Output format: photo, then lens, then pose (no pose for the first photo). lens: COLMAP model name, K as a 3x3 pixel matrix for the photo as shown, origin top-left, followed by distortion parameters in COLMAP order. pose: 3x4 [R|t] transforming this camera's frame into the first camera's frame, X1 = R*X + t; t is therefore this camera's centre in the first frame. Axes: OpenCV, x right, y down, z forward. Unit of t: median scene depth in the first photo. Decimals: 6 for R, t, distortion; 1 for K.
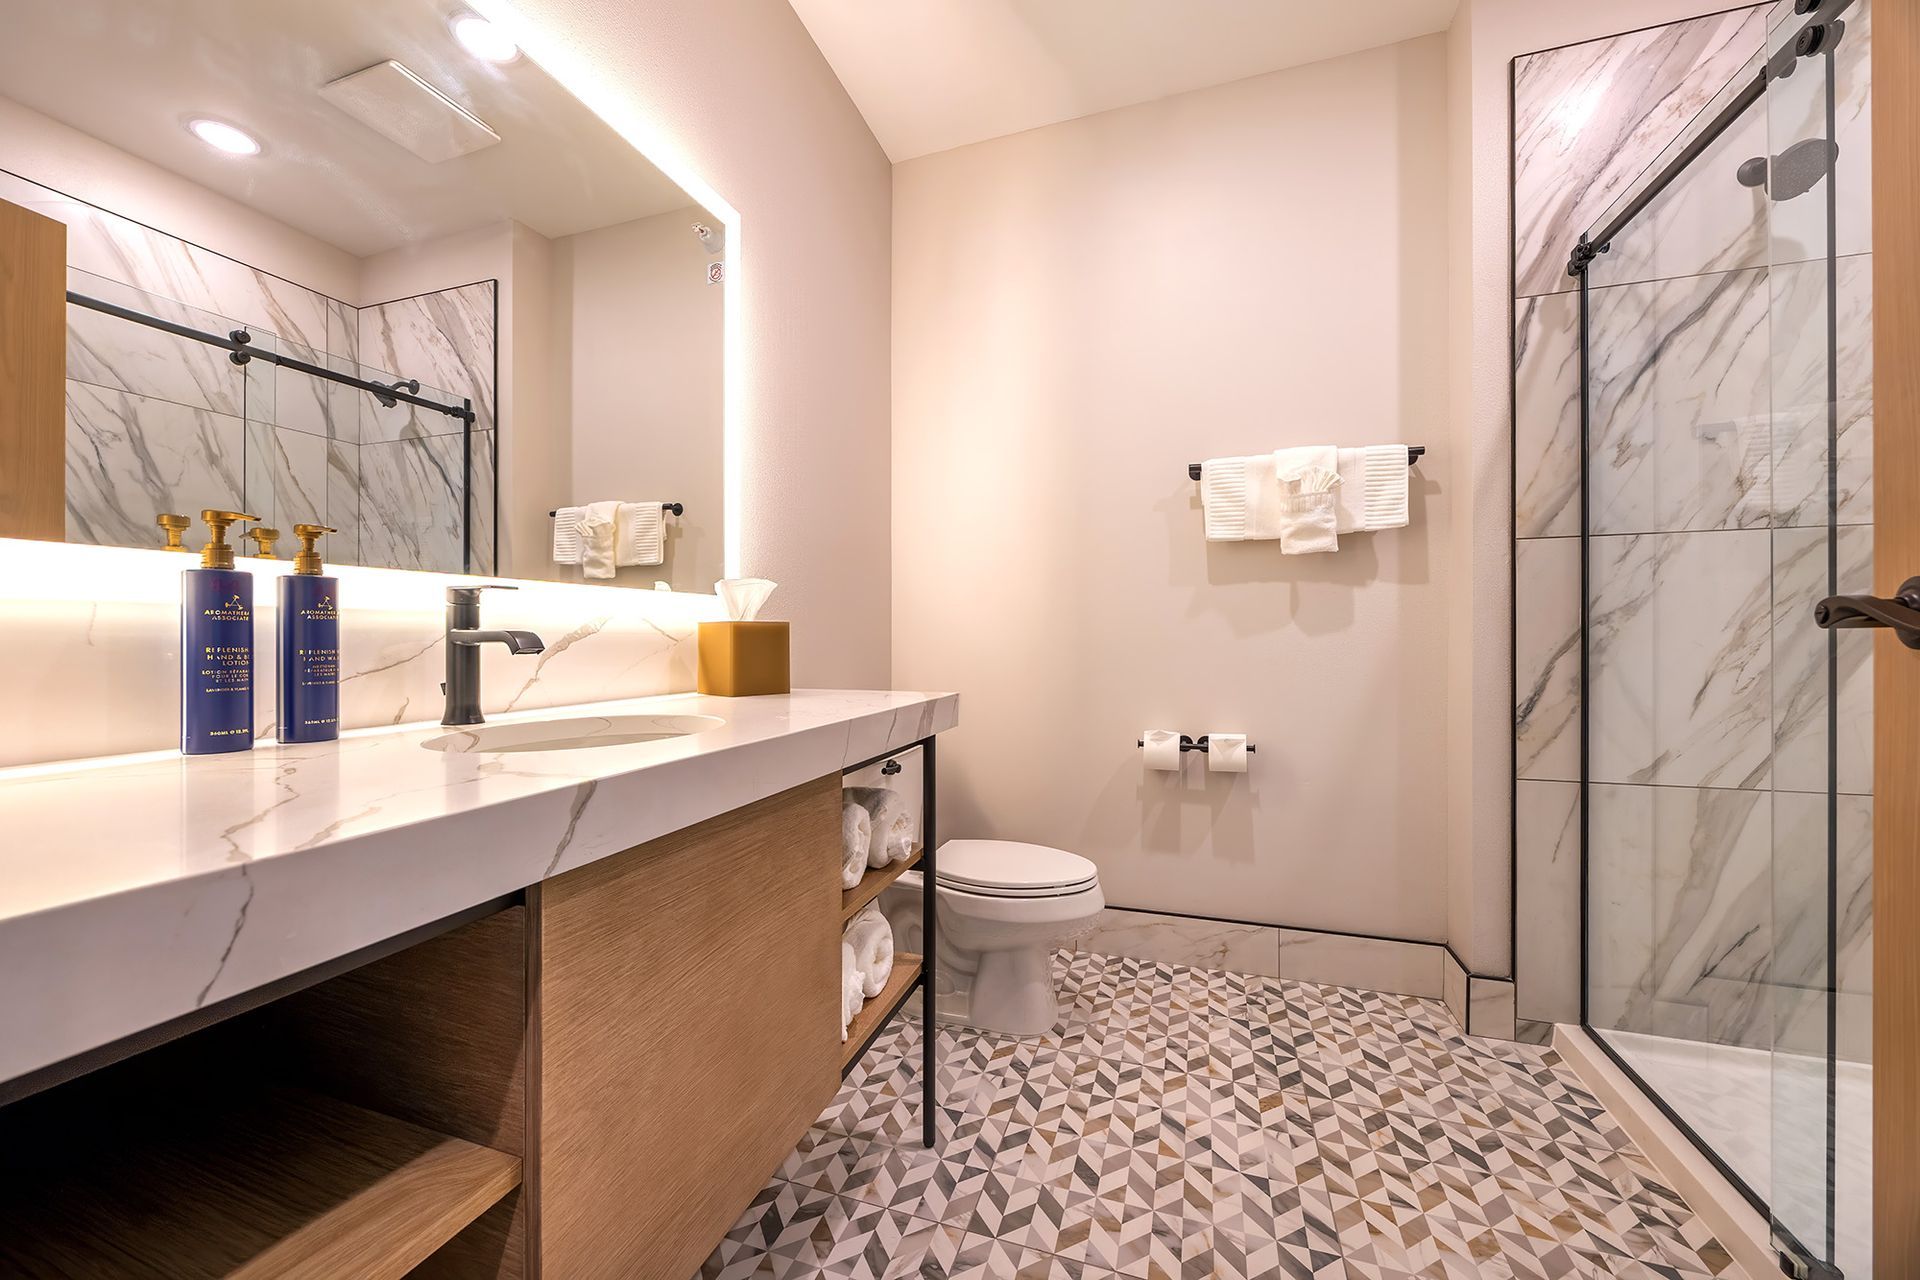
lens RADIAL K [[749.8, 0, 949.5], [0, 749.8, 642.8], [0, 0, 1]] dist [-0.001562, -0.000151]
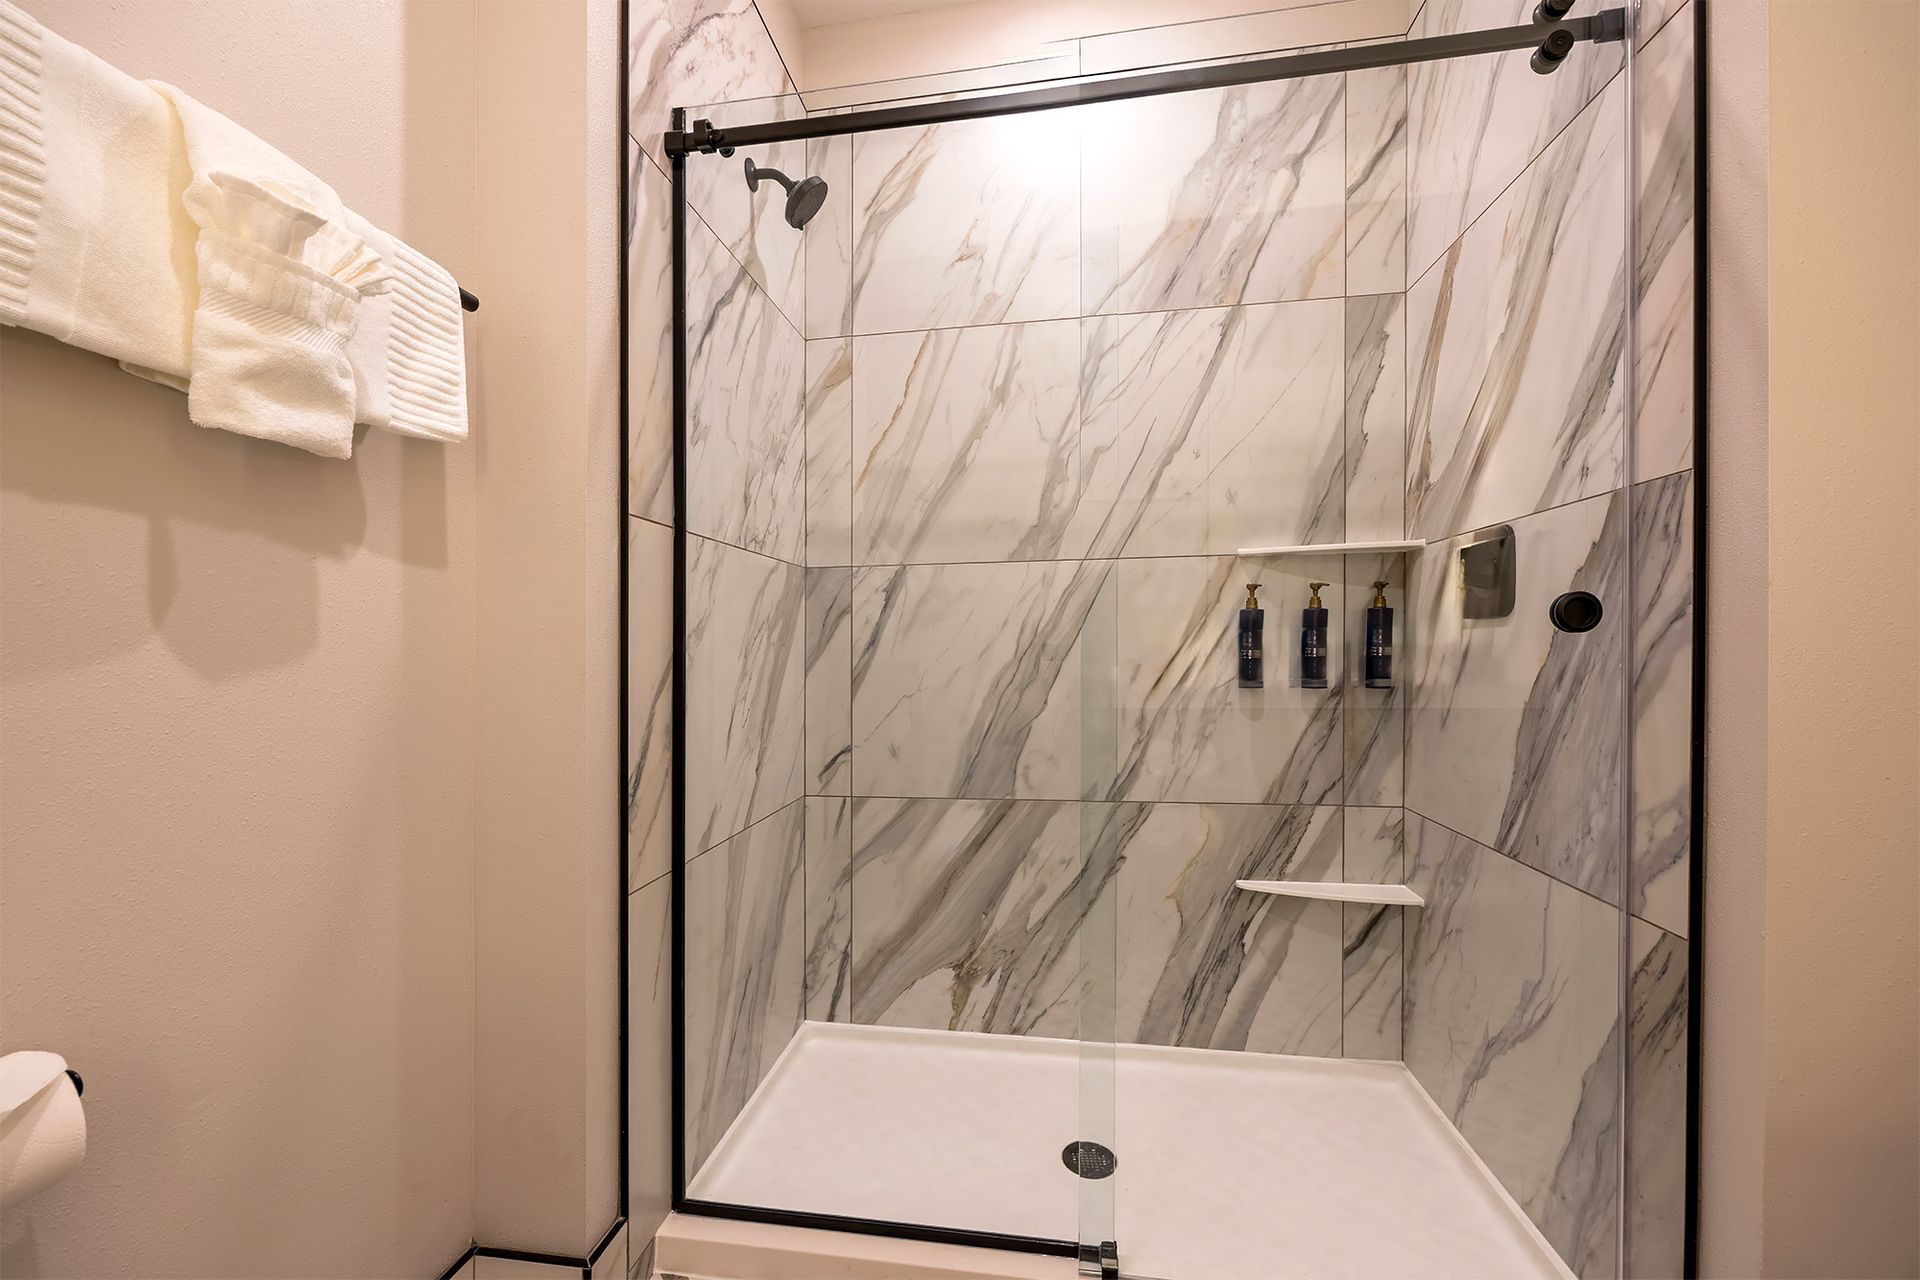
lens RADIAL K [[744.7, 0, 957.1], [0, 744.7, 655.9], [0, 0, 1]] dist [-0.013634, -0.000043]
pose [[-0.164064, -0.003346, 0.986444, 0.095037], [0.015522, 0.999862, 0.005973, -0.019108], [-0.986328, 0.016292, -0.163989, 0.815623]]
